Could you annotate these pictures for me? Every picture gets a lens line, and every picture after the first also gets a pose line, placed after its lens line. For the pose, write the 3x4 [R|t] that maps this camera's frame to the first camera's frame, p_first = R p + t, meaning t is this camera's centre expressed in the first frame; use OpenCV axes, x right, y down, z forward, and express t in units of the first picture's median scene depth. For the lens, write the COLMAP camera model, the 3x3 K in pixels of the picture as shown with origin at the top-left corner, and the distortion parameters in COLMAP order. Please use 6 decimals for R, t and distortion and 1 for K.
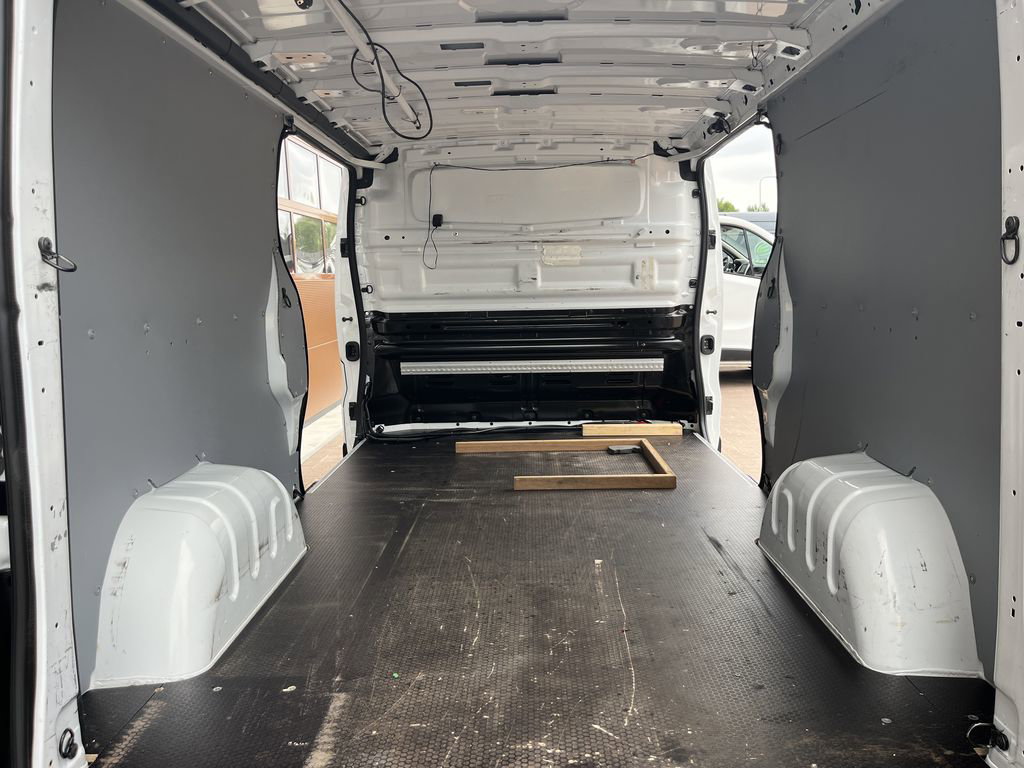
lens RADIAL K [[799.6, 0, 512.1], [0, 799.6, 381.0], [0, 0, 1]] dist [-0.005887, -0.026600]
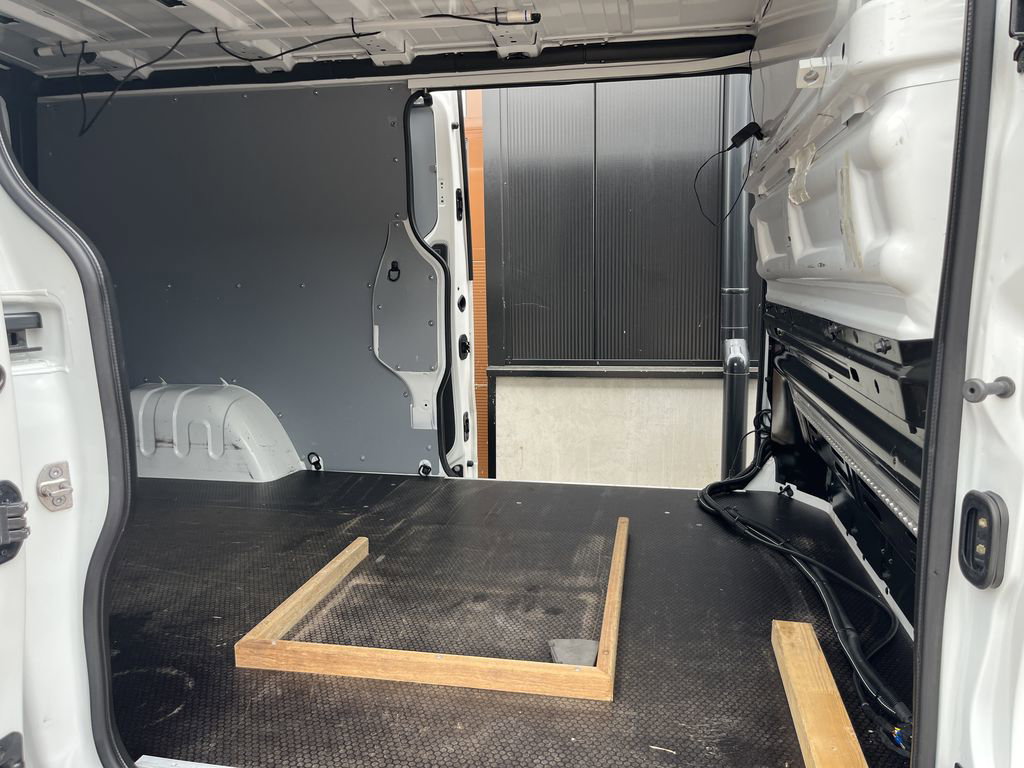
lens RADIAL K [[799.6, 0, 511.4], [0, 799.6, 383.9], [0, 0, 1]] dist [-0.005887, -0.026600]
pose [[-0.177827, 0.165060, -0.970120, 0.642616], [-0.109701, 0.976363, 0.186231, -0.153463], [0.977928, 0.139540, -0.155516, 1.253738]]
